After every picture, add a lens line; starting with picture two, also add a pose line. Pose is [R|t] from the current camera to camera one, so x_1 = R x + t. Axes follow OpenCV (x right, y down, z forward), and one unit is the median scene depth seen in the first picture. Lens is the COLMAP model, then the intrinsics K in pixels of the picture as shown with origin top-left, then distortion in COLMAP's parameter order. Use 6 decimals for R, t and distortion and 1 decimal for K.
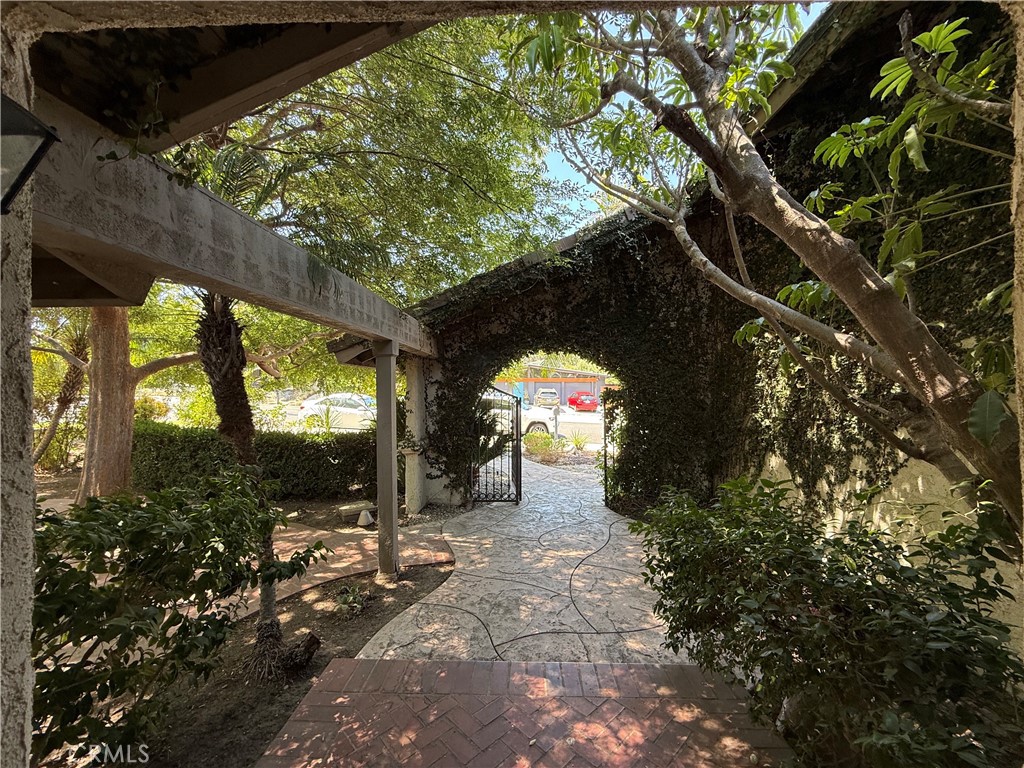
lens RADIAL K [[410.9, 0, 512.4], [0, 410.9, 386.5], [0, 0, 1]] dist [-0.000123, -0.000008]
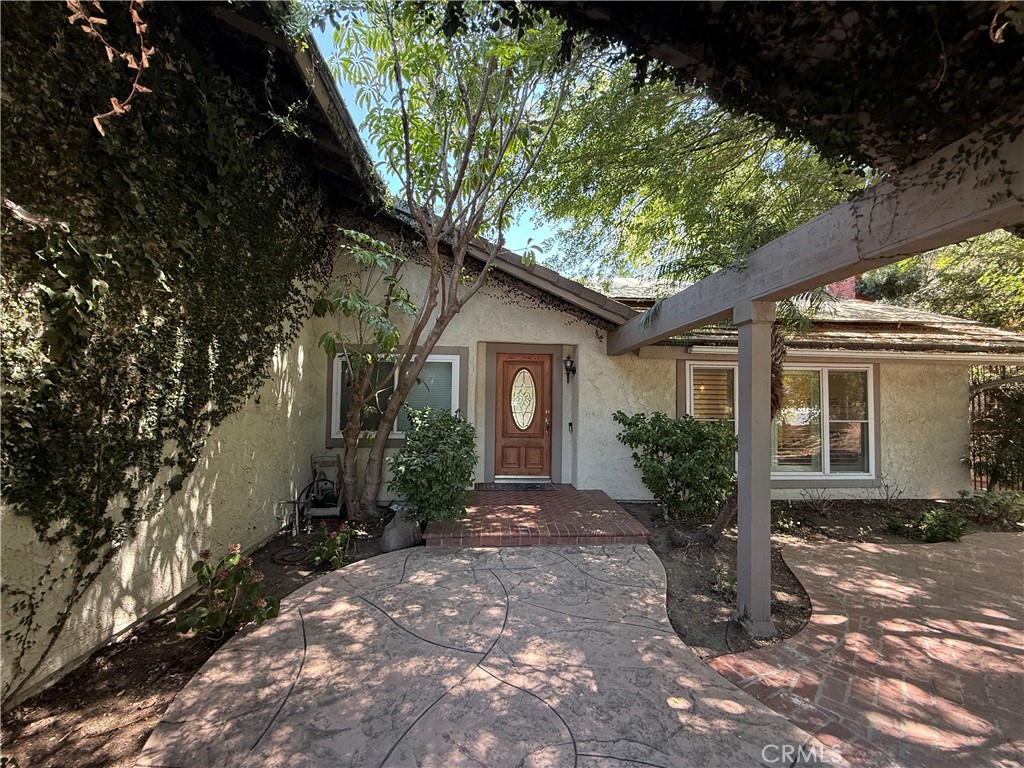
lens RADIAL K [[410.9, 0, 511.5], [0, 410.9, 388.1], [0, 0, 1]] dist [-0.000123, -0.000008]
pose [[-0.994084, -0.009551, -0.108189, 0.235443], [-0.005435, 0.999252, -0.038275, 0.090012], [0.108474, -0.037461, -0.993393, 1.864513]]
